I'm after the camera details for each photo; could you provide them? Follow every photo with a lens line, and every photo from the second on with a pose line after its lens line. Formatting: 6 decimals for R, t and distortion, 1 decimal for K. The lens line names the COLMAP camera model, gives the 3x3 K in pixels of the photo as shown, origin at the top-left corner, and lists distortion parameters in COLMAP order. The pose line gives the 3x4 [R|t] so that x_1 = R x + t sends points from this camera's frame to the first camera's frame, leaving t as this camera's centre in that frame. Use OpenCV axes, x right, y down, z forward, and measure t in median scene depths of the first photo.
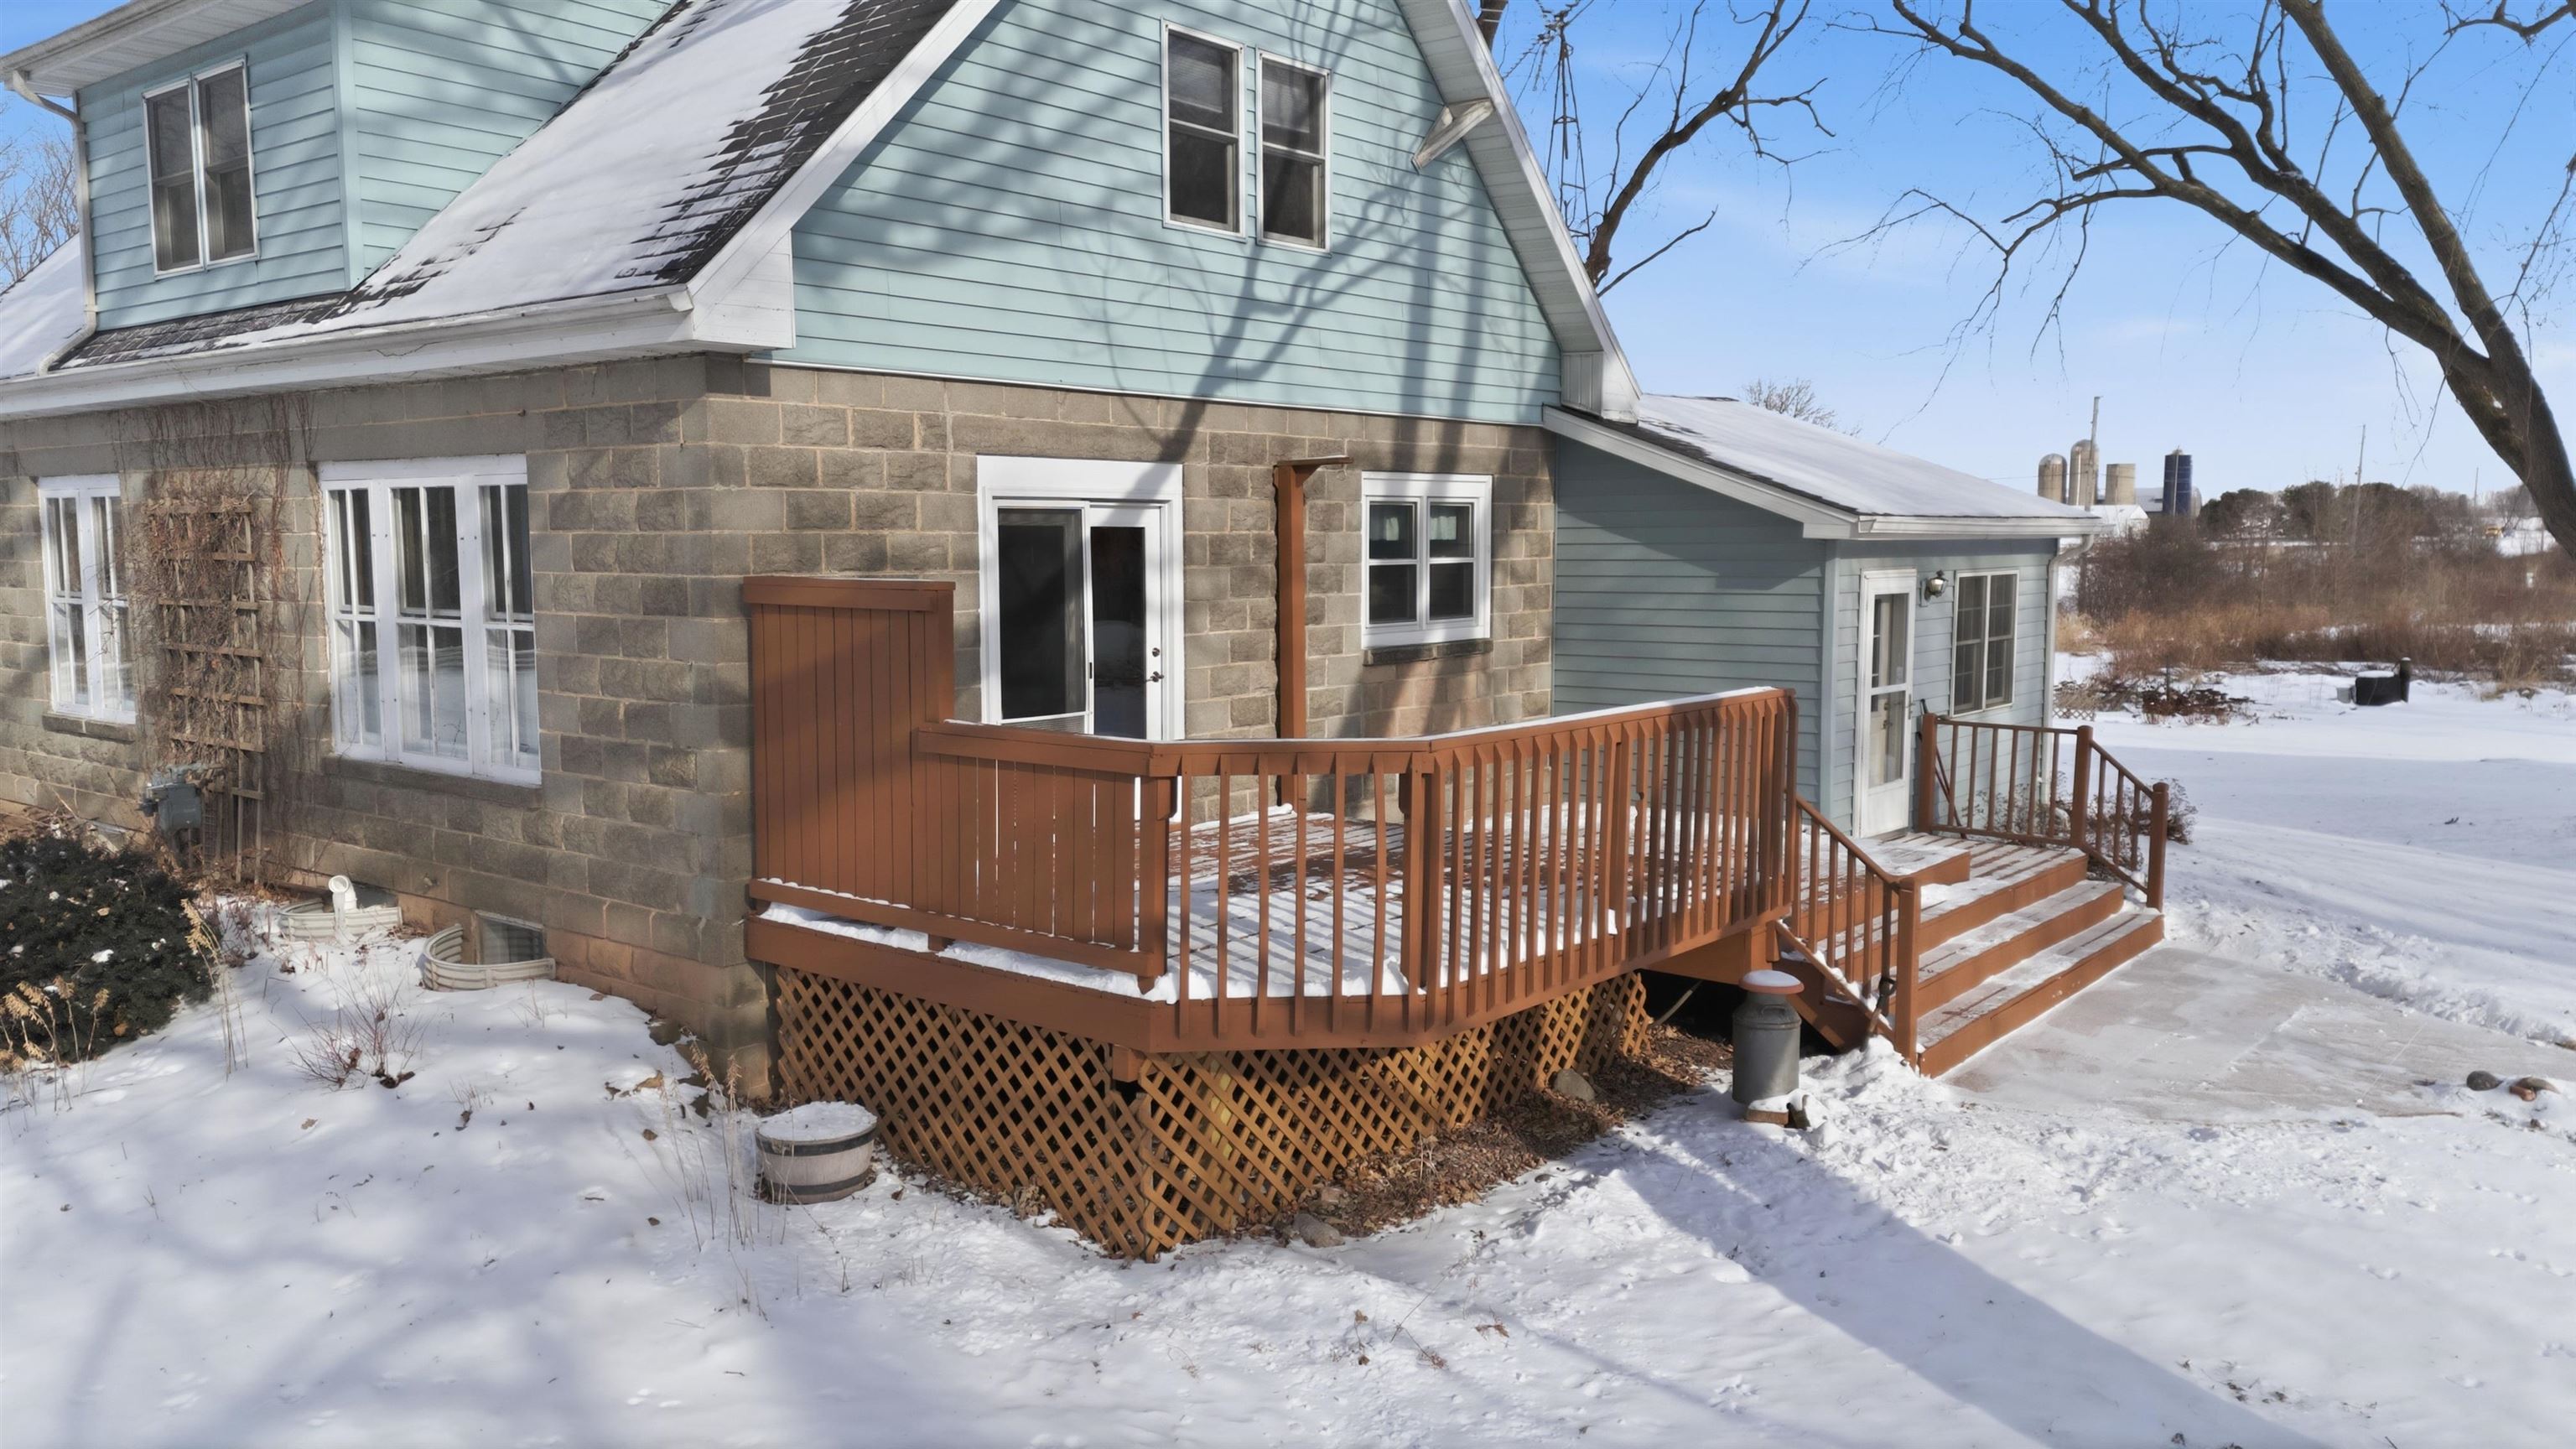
lens RADIAL K [[1842.2, 0, 1288.0], [0, 1842.2, 724.5], [0, 0, 1]] dist [0.007724, 0.000474]
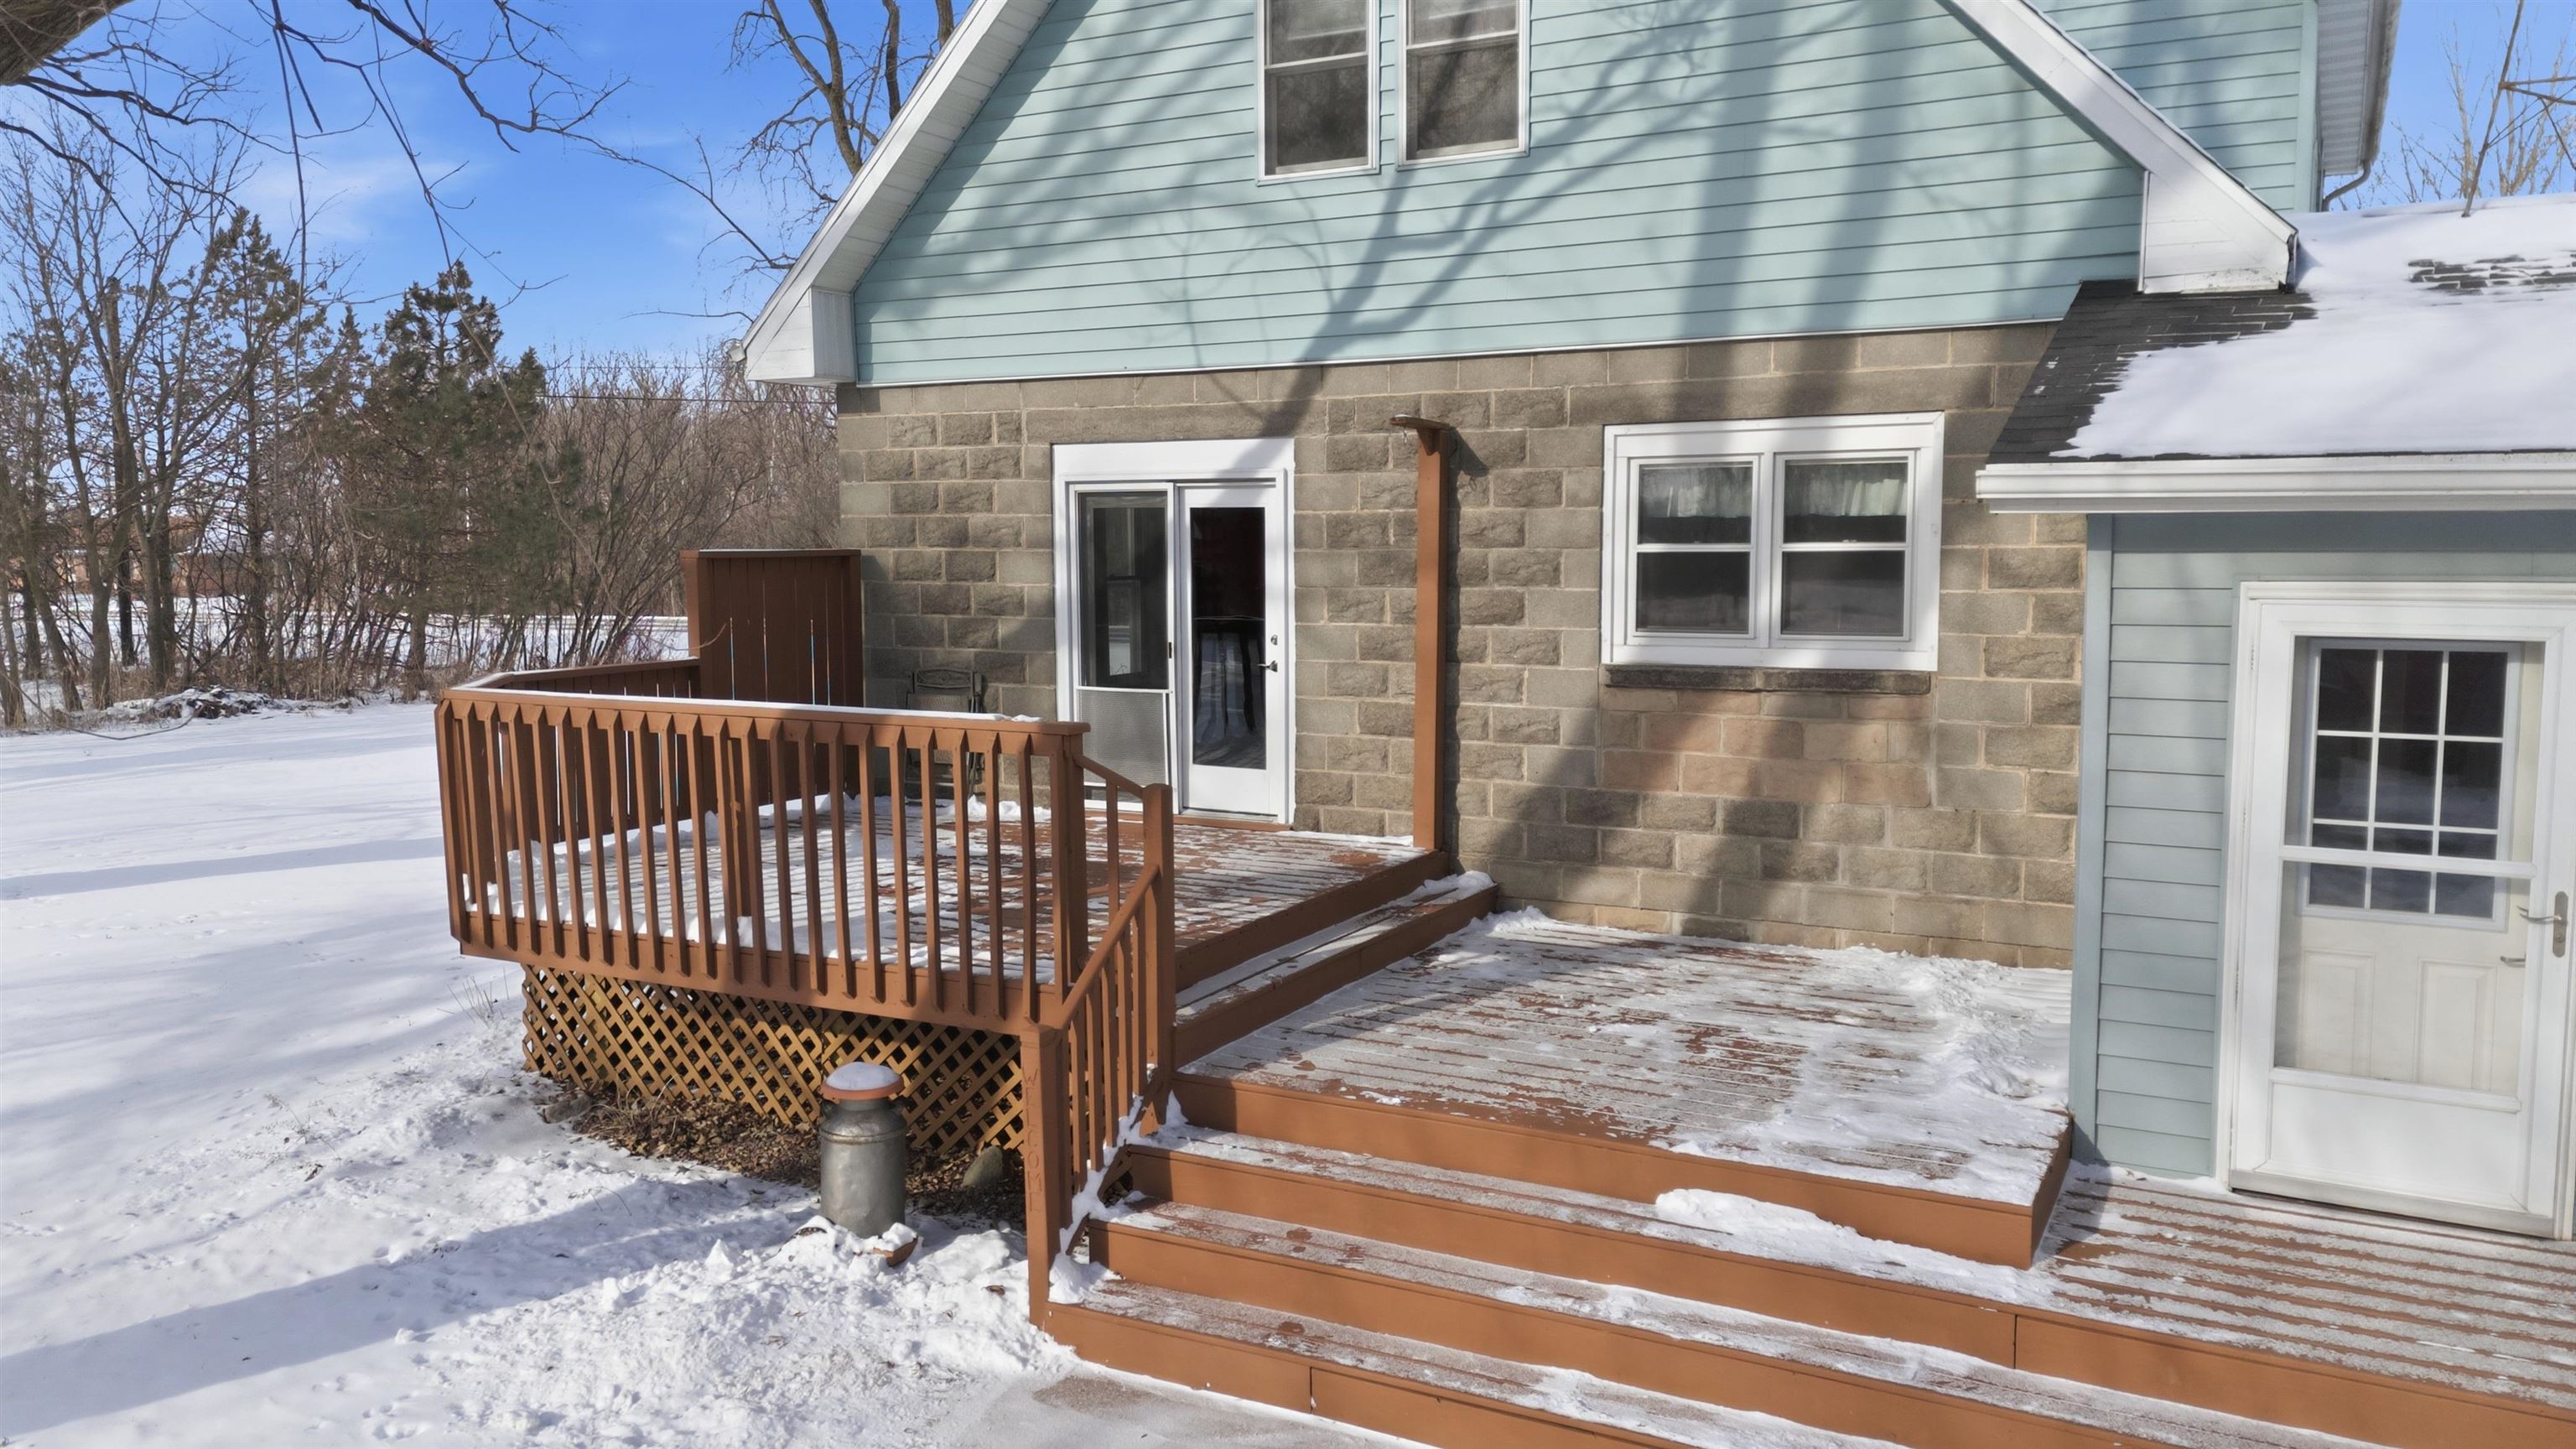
lens RADIAL K [[1921.1, 0, 1333.7], [0, 1921.1, 714.5], [0, 0, 1]] dist [0.057981, -0.003091]
pose [[0.189437, 0.092639, -0.977513, 0.900653], [-0.095343, 0.992570, 0.075589, -0.078875], [0.977253, 0.078879, 0.196862, 0.843738]]
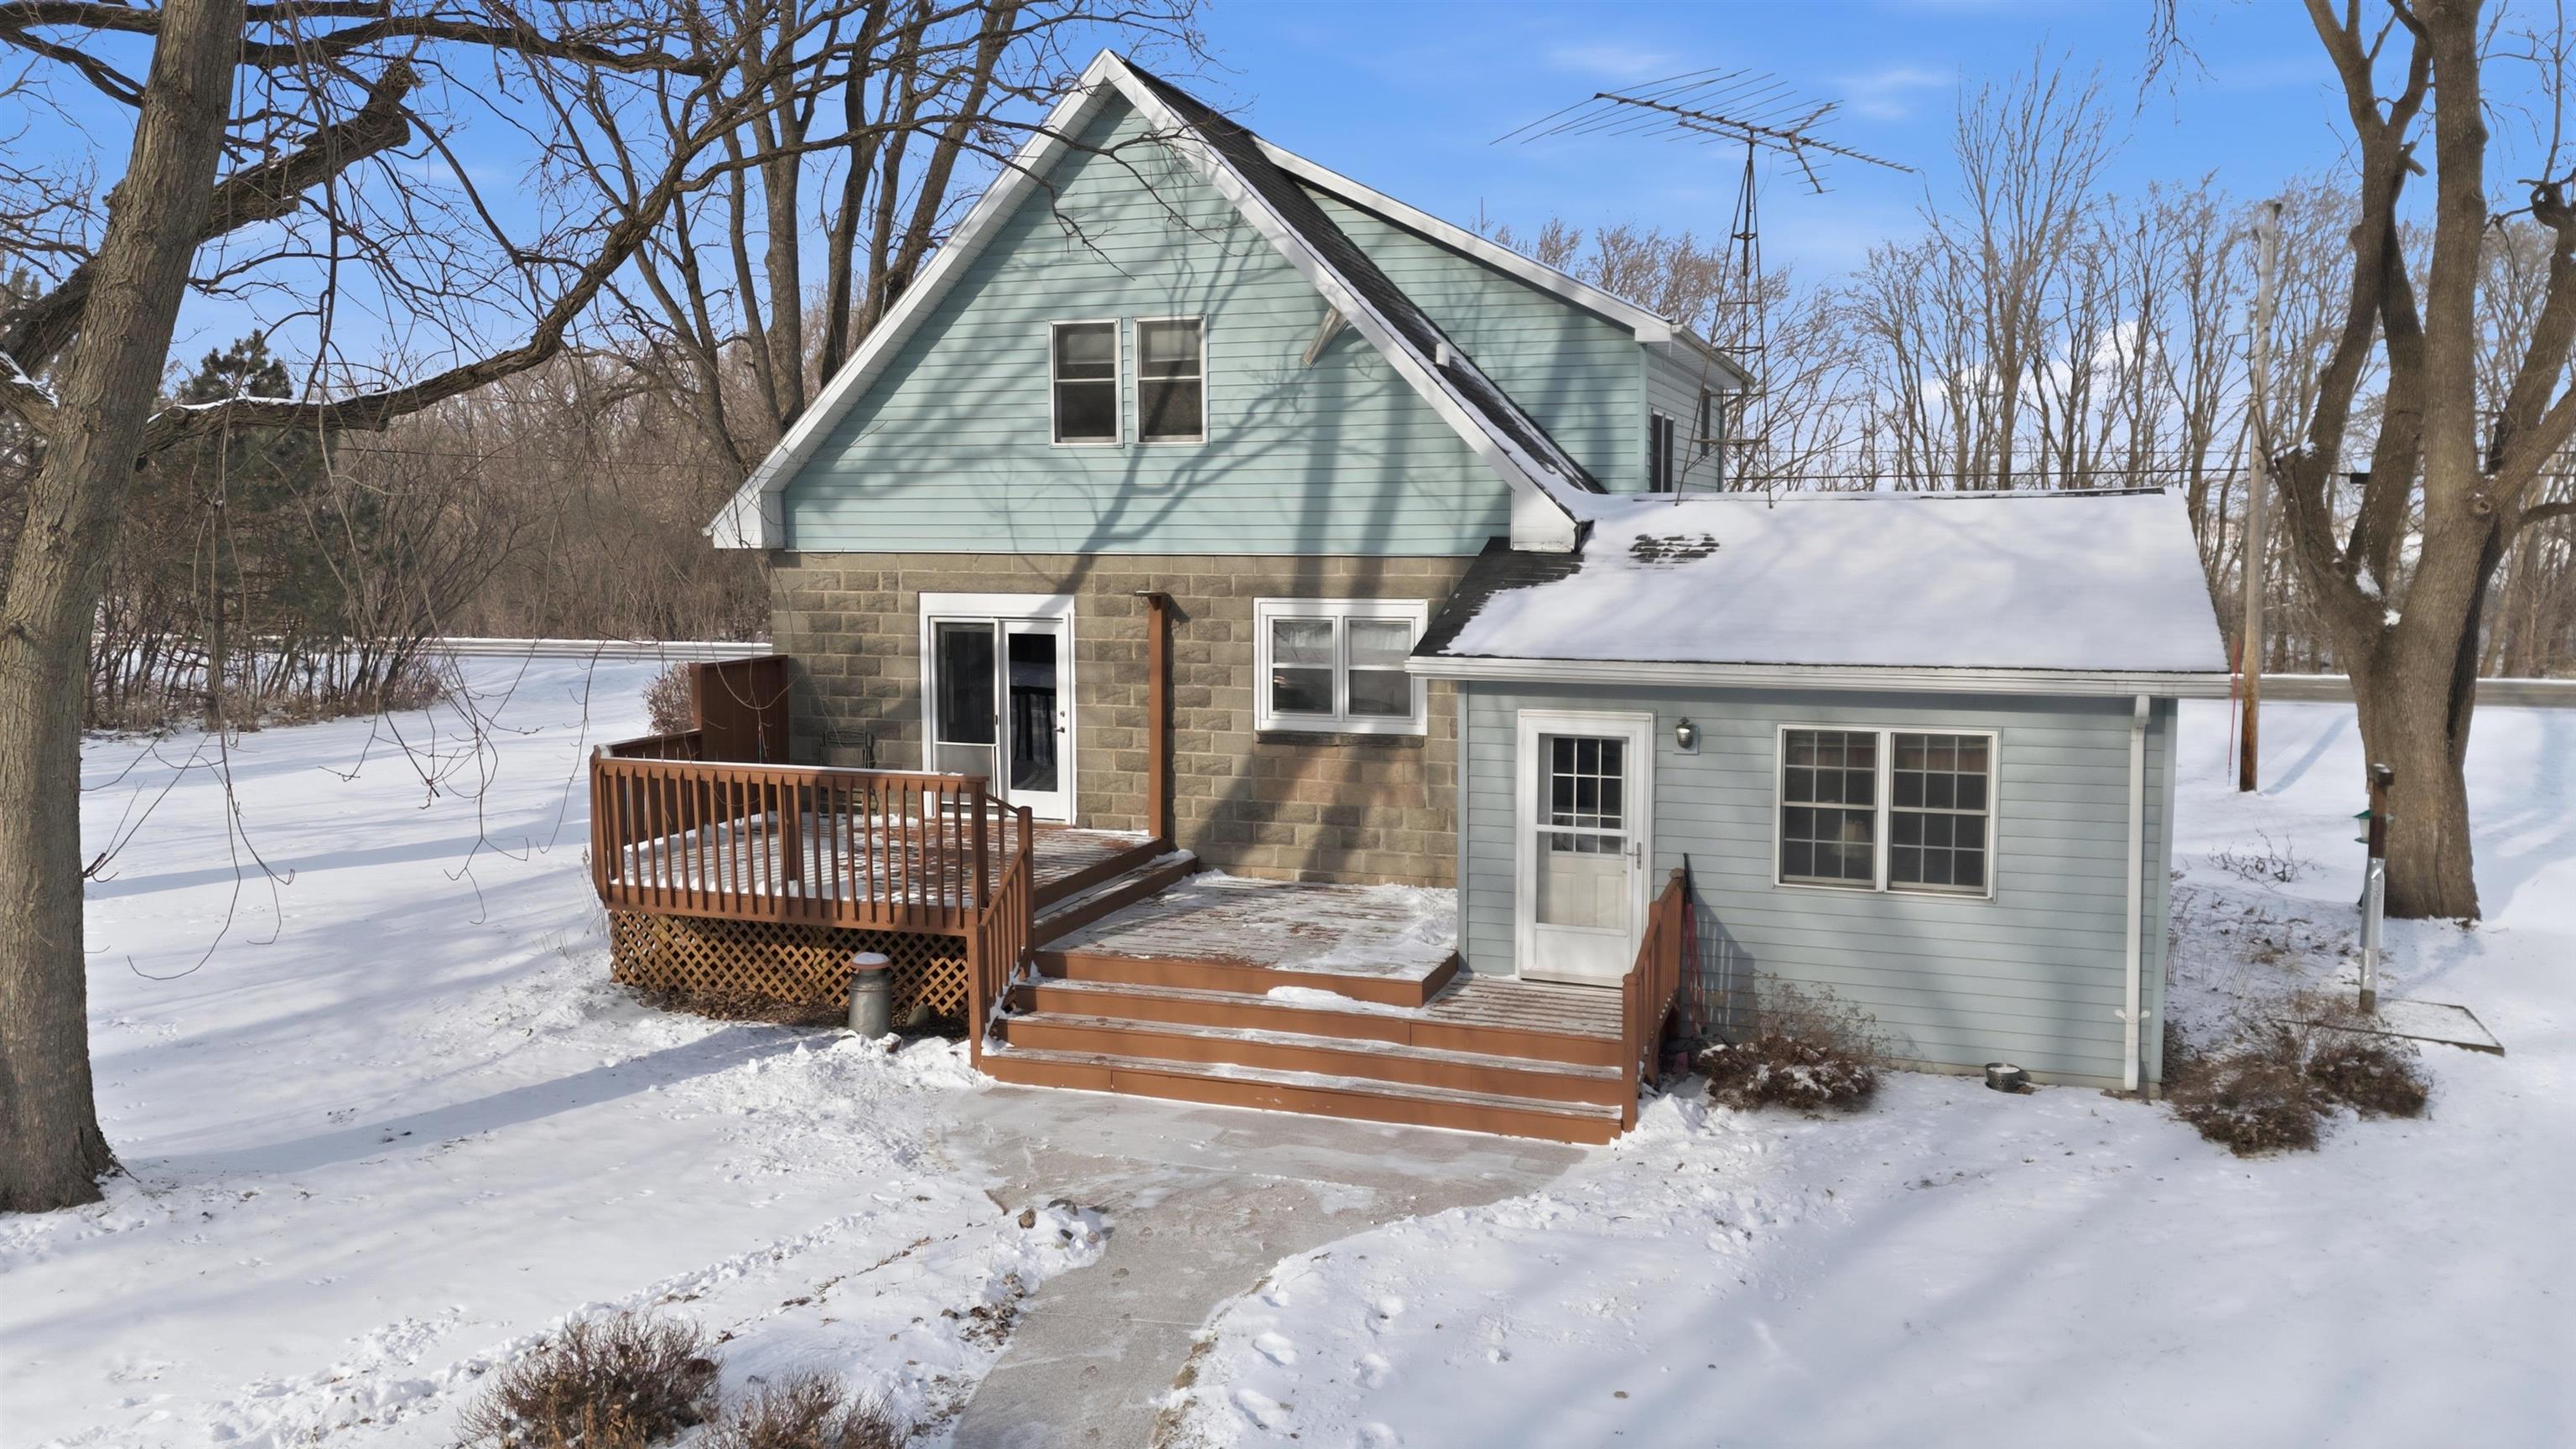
lens RADIAL K [[1973.0, 0, 1395.4], [0, 1973.0, 677.4], [0, 0, 1]] dist [0.055621, -0.003492]
pose [[0.362923, 0.078432, -0.928512, 1.600787], [-0.097621, 0.994168, 0.045821, -0.176052], [0.926691, 0.074013, 0.368463, 0.643016]]
